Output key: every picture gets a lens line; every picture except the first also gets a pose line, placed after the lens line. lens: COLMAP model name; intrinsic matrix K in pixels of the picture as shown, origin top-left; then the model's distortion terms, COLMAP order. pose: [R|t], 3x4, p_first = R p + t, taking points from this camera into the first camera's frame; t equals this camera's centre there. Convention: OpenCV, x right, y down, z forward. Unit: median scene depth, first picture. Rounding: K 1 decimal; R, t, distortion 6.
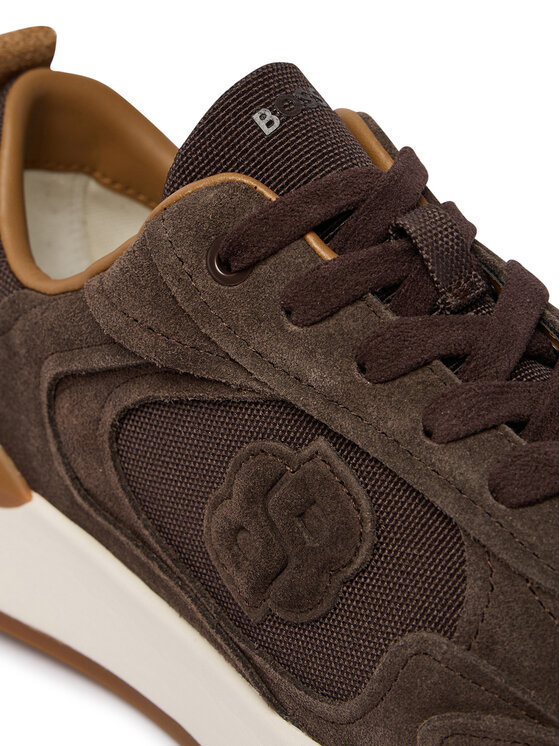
lens RADIAL K [[2143.0, 0, 280.6], [0, 2143.0, 373.3], [0, 0, 1]] dist [-0.112915, 0.000000]
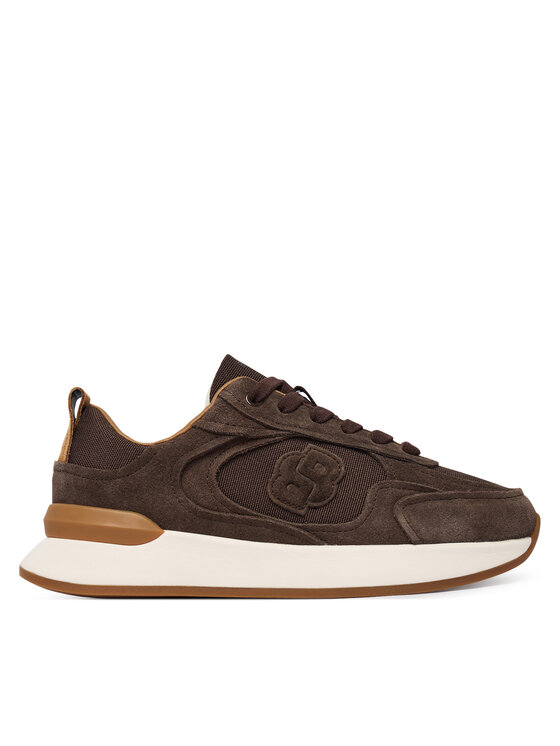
lens RADIAL K [[1089.1, 0, 280.4], [0, 1089.1, 373.8], [0, 0, 1]] dist [-0.127064, 0.000000]
pose [[0.758310, 0.040370, 0.650643, -0.955793], [0.342967, 0.824080, -0.450851, 0.592445], [-0.554382, 0.565034, 0.611062, 0.072765]]
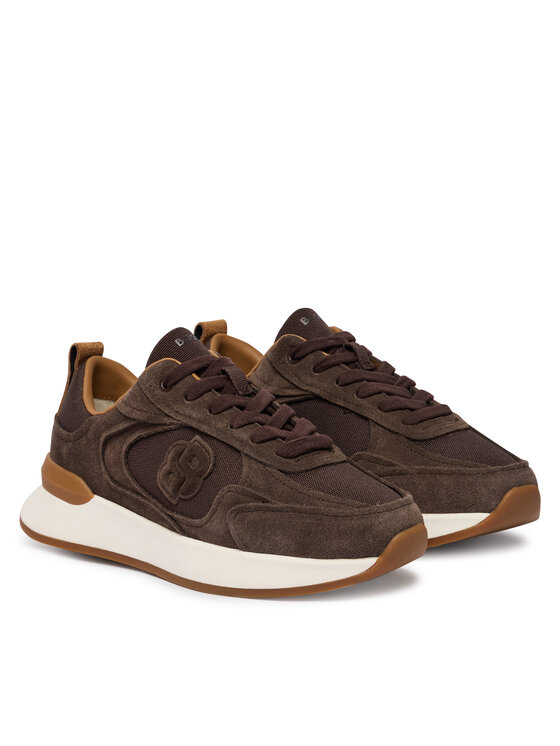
lens RADIAL K [[2183.3, 0, 279.8], [0, 2183.3, 372.9], [0, 0, 1]] dist [-0.245802, 0.000000]
pose [[0.999872, -0.009419, 0.012956, 0.094327], [0.013417, 0.934315, -0.356196, 1.017555], [-0.008749, 0.356324, 0.934321, -1.840392]]
